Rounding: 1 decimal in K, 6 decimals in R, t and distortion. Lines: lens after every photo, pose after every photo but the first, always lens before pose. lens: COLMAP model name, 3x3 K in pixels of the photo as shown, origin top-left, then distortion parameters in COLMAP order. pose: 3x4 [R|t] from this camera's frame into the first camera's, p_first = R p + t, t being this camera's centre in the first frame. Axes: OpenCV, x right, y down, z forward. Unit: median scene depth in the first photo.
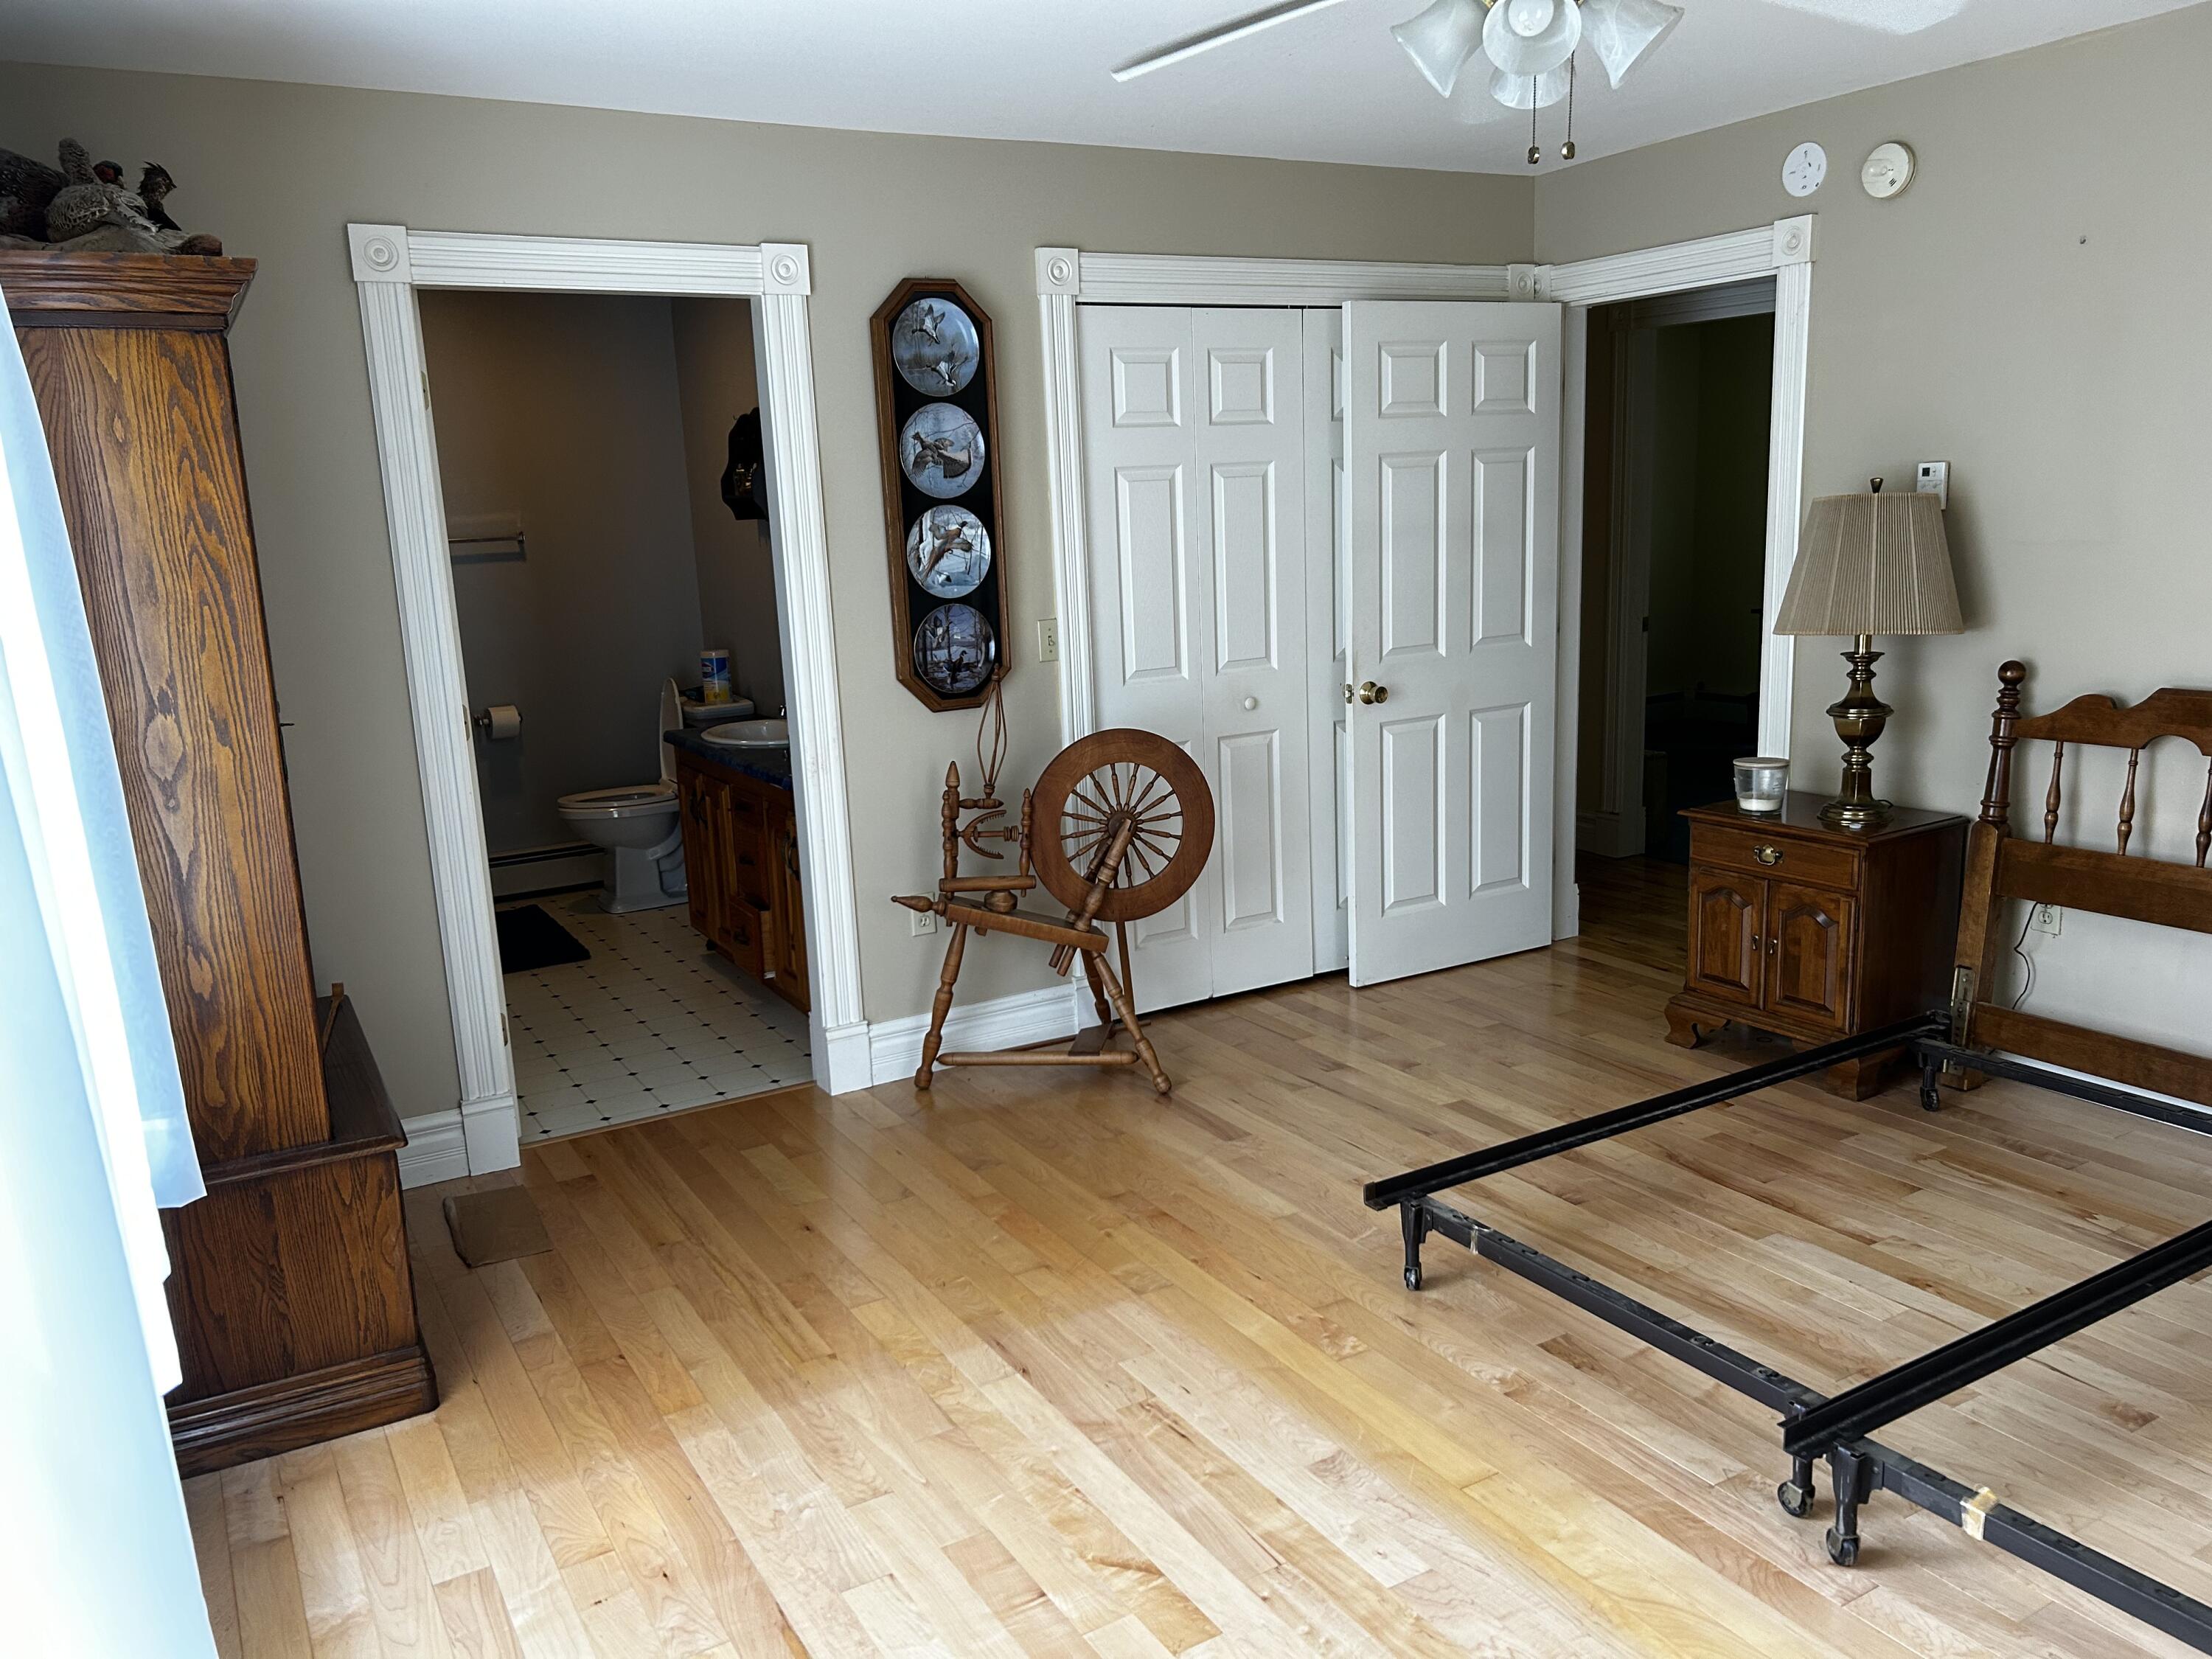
lens RADIAL K [[1663.3, 0, 1102.3], [0, 1663.3, 833.3], [0, 0, 1]] dist [0.046069, -0.023431]
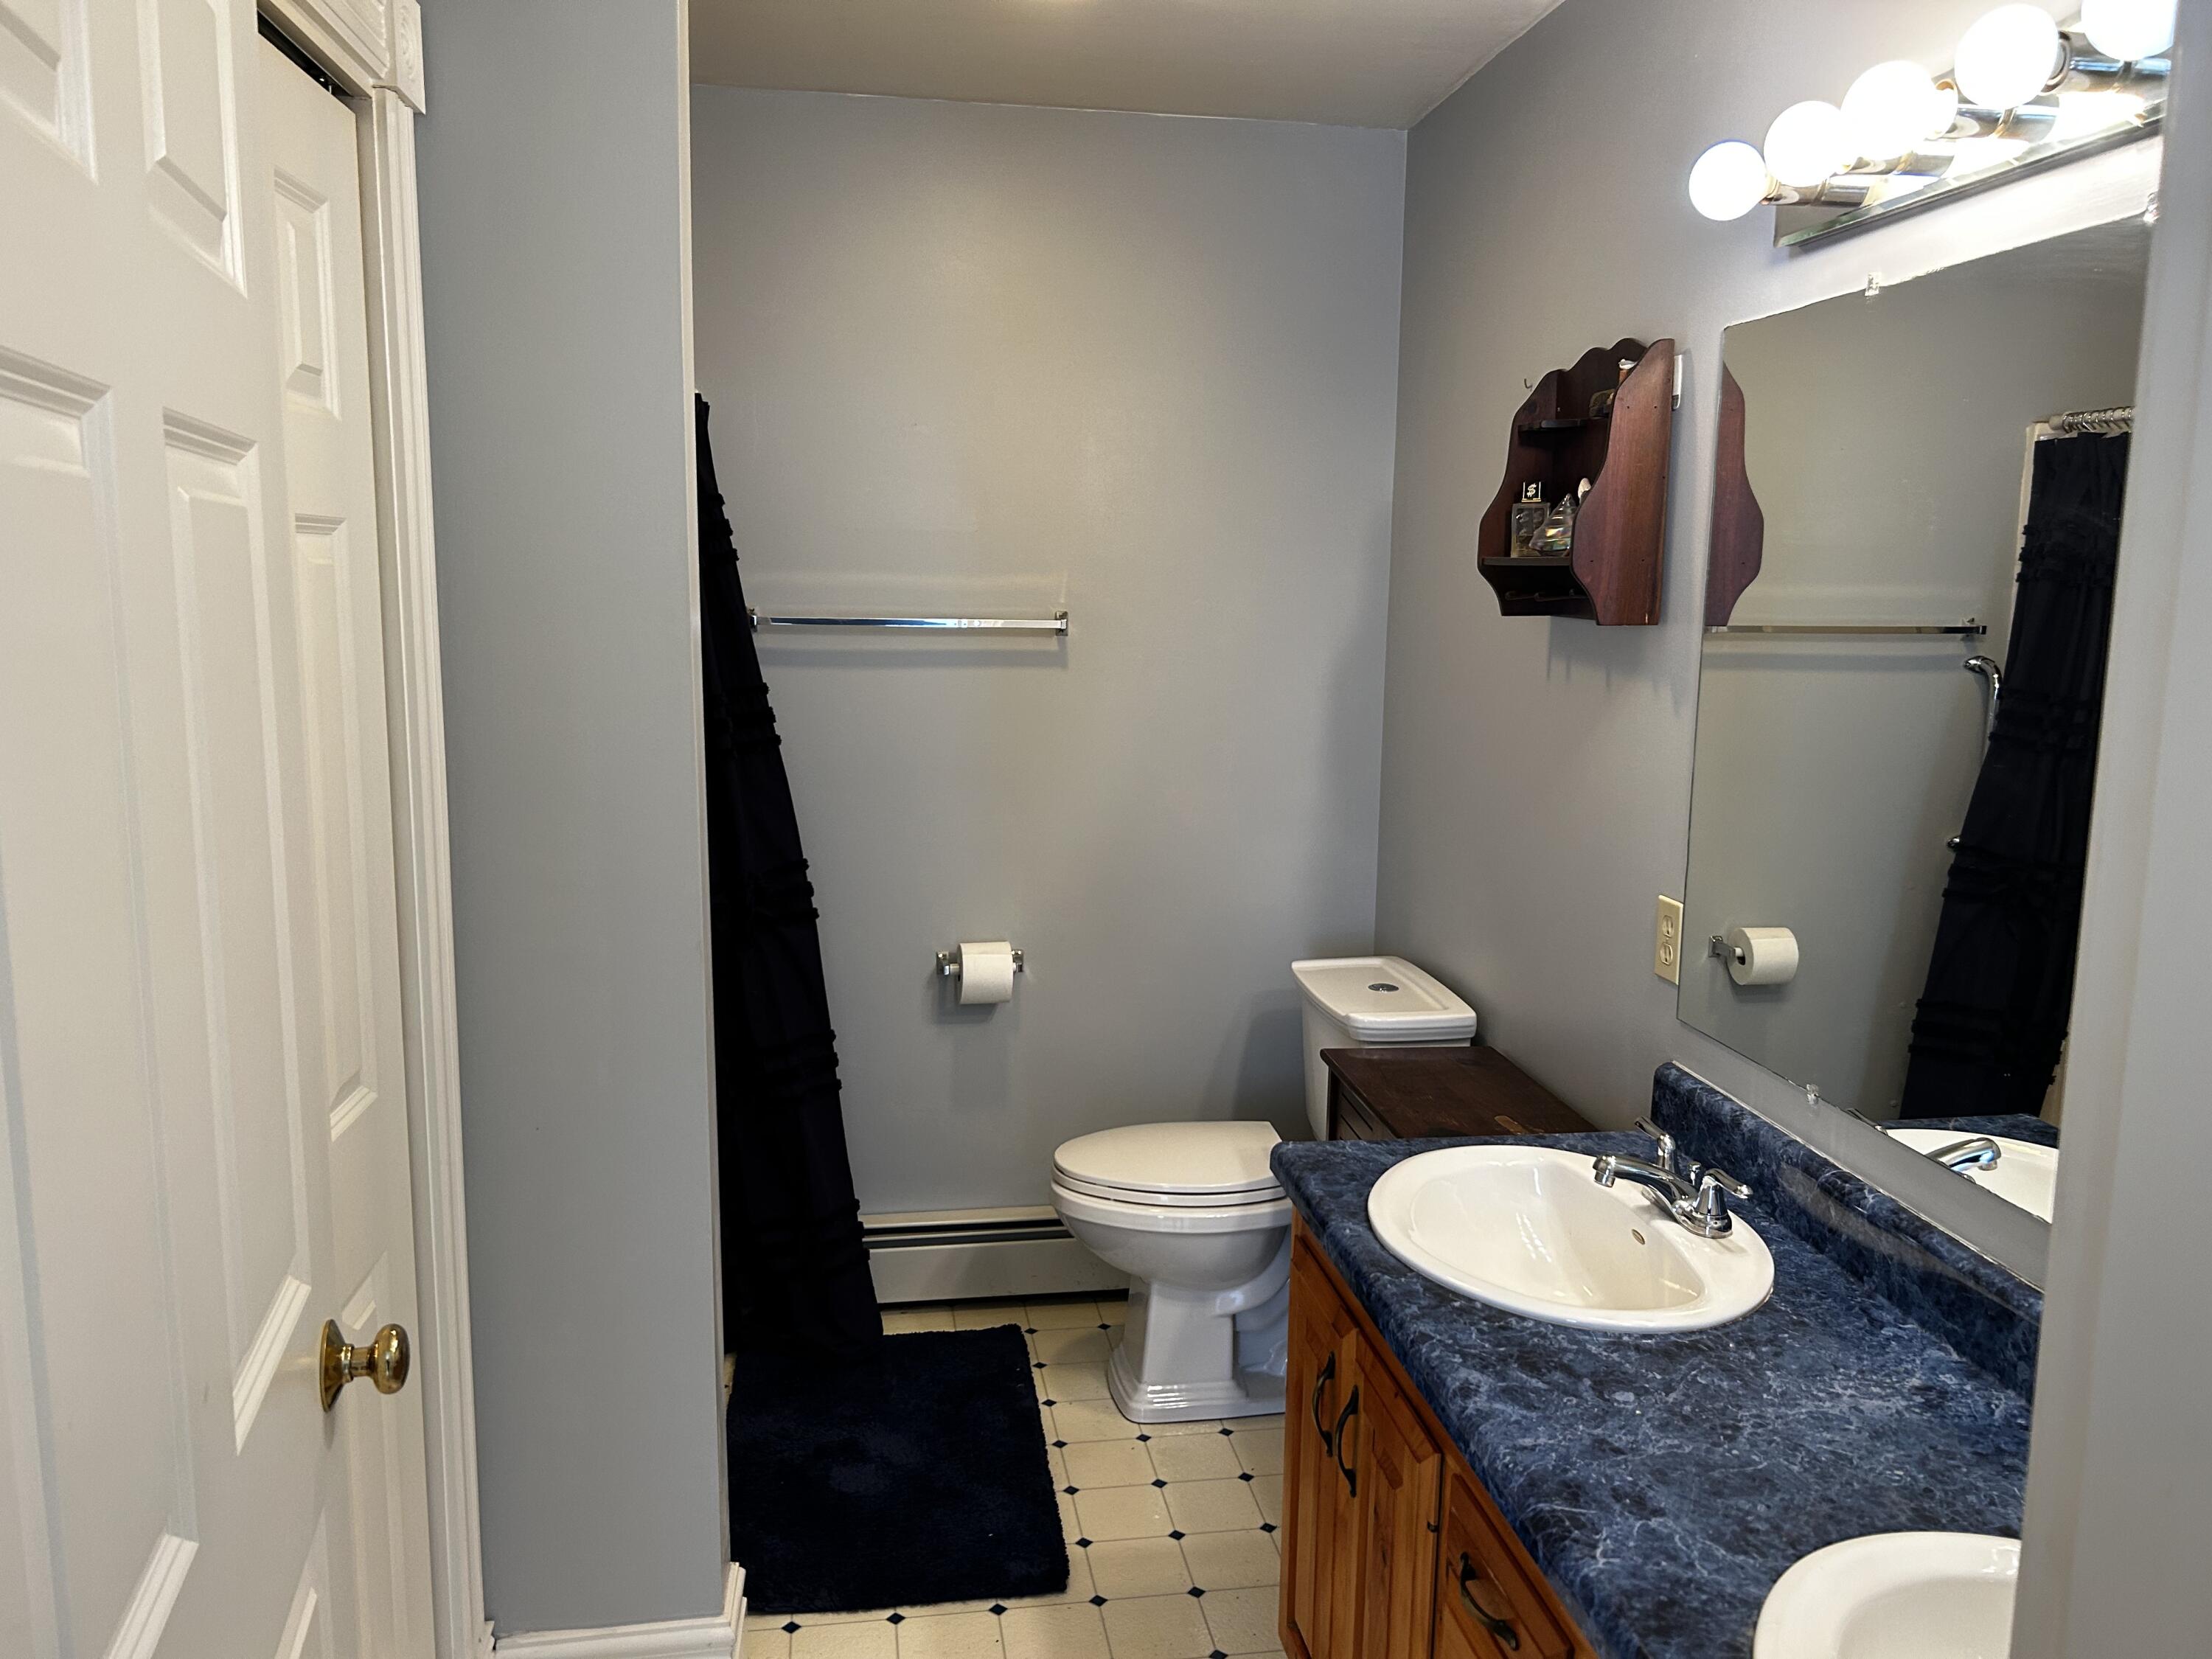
lens RADIAL K [[1663.3, 0, 1109.4], [0, 1663.3, 826.1], [0, 0, 1]] dist [0.046069, -0.023431]
pose [[0.927565, 0.107598, -0.357836, -0.145411], [-0.125019, 0.991818, -0.025838, -0.104500], [0.352128, 0.068703, 0.933427, 0.538518]]
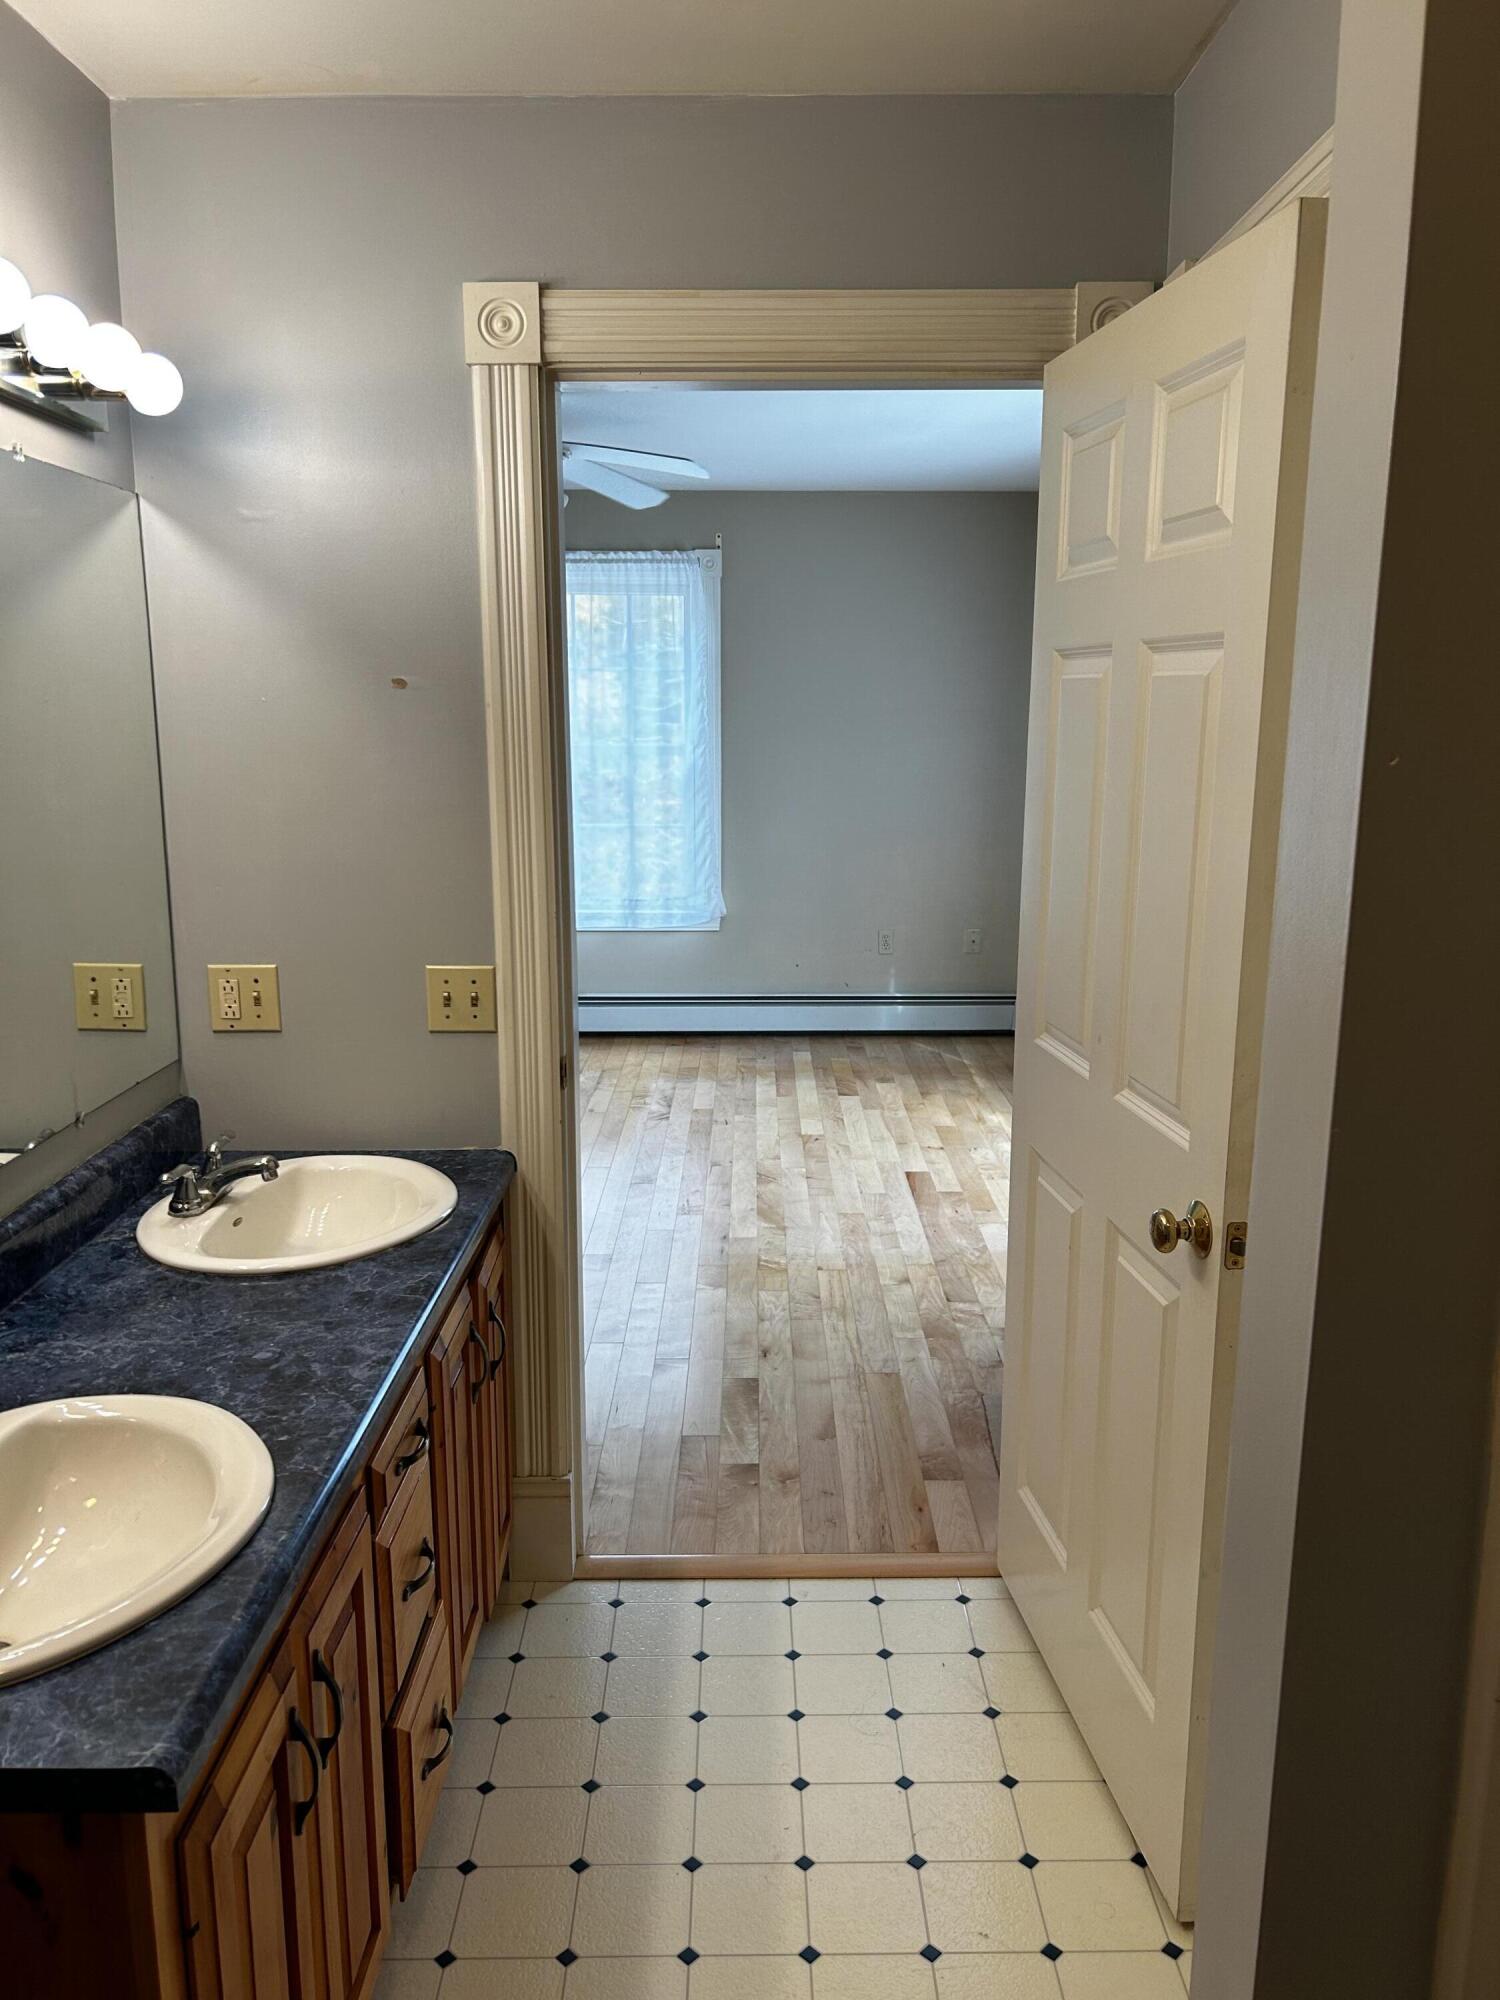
lens RADIAL K [[1503.9, 0, 753.8], [0, 1503.9, 1003.0], [0, 0, 1]] dist [0.046069, -0.023431]
pose [[-0.864212, -0.068240, 0.498478, -0.541504], [0.125728, 0.930034, 0.345295, -0.245450], [-0.487165, 0.361081, -0.795167, 1.277294]]
